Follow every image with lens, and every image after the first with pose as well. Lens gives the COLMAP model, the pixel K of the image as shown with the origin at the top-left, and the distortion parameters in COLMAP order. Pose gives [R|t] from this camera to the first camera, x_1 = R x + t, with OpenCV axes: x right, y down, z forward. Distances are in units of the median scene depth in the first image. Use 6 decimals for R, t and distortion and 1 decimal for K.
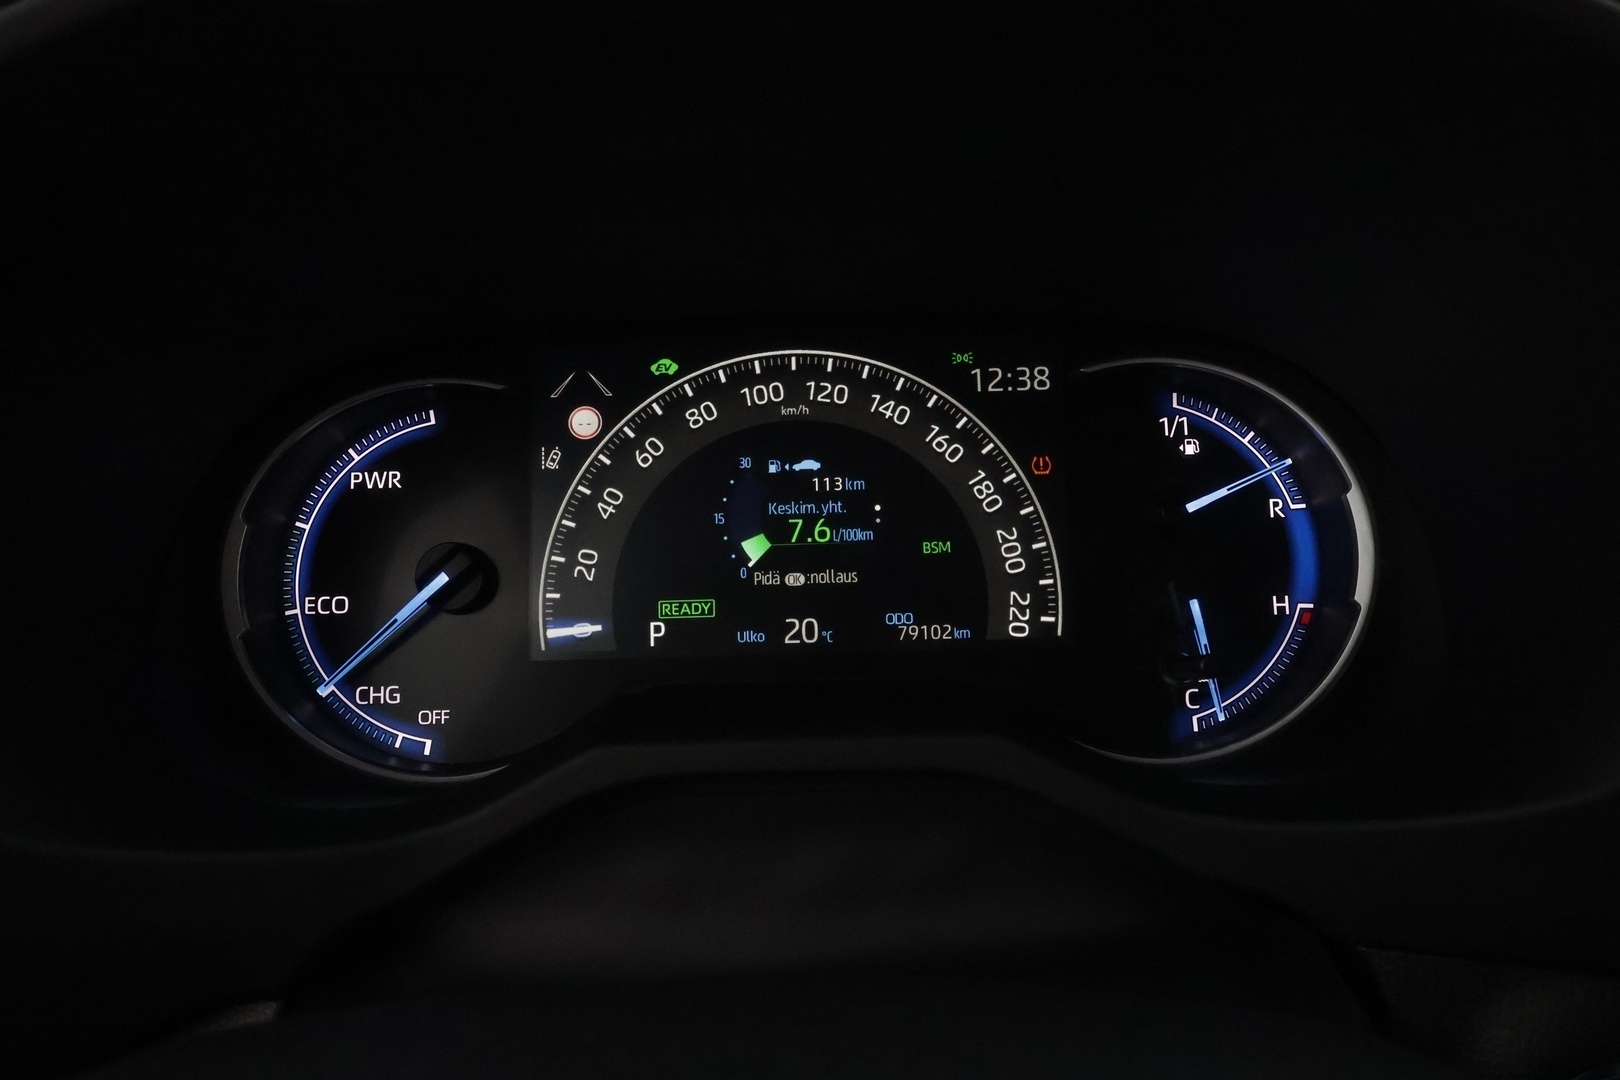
lens RADIAL K [[1241.4, 0, 813.9], [0, 1241.4, 542.0], [0, 0, 1]] dist [0.003943, 0.010448]
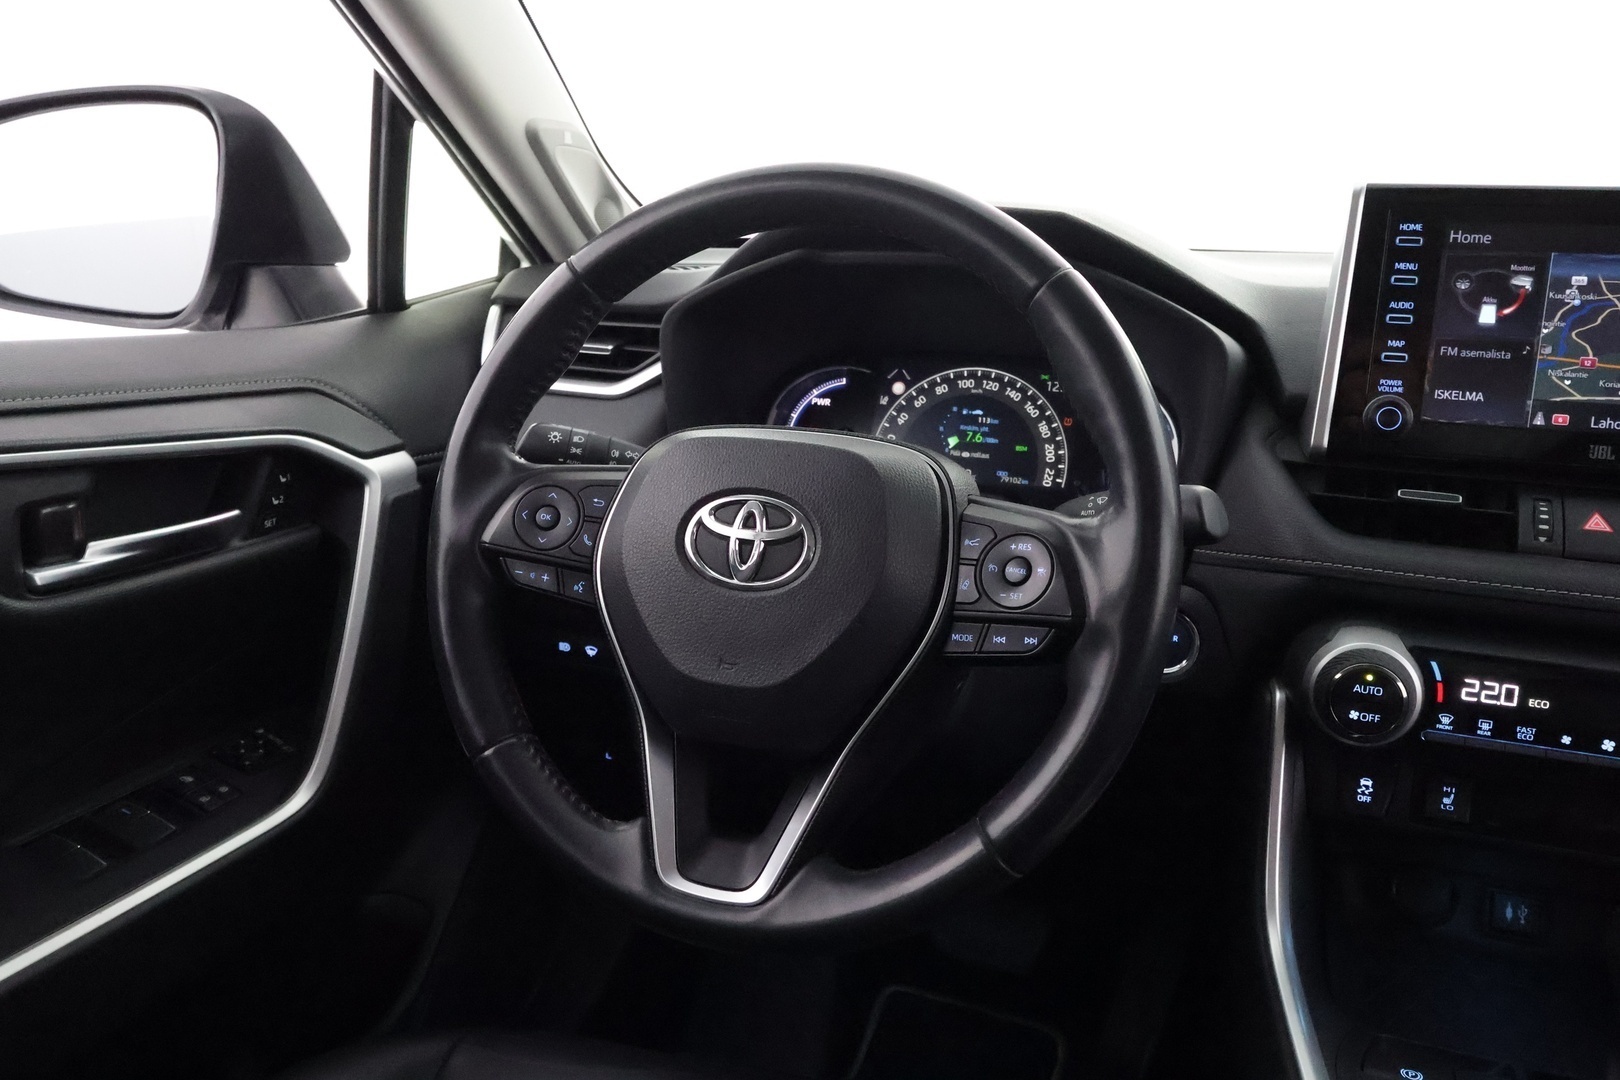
lens RADIAL K [[1263.3, 0, 813.5], [0, 1263.3, 545.9], [0, 0, 1]] dist [-0.007729, 0.005536]
pose [[0.932213, 0.136396, -0.335225, 0.595970], [-0.147419, 0.989045, -0.007531, 0.283884], [0.330525, 0.056439, 0.942108, -1.576910]]
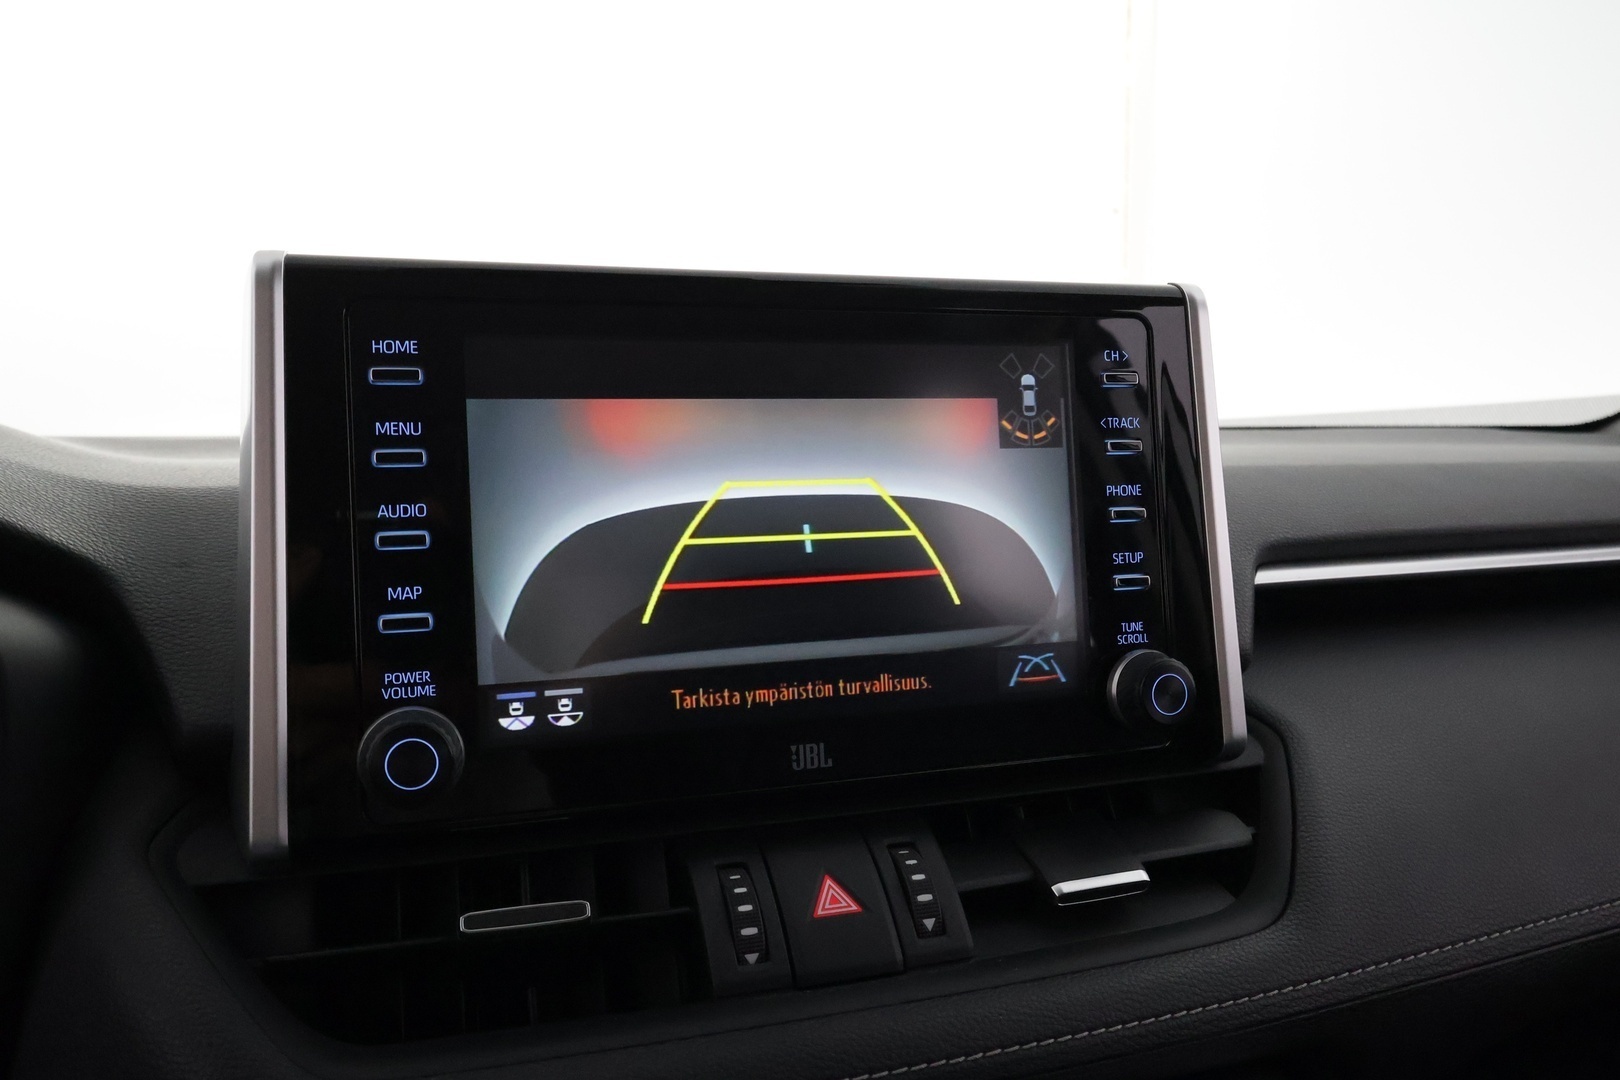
lens RADIAL K [[1241.4, 0, 811.6], [0, 1241.4, 545.8], [0, 0, 1]] dist [0.003943, 0.010448]
pose [[0.947997, -0.011512, 0.318070, 0.734003], [0.077242, 0.977792, -0.194826, -0.013499], [-0.308764, 0.209263, 0.927833, -0.366816]]
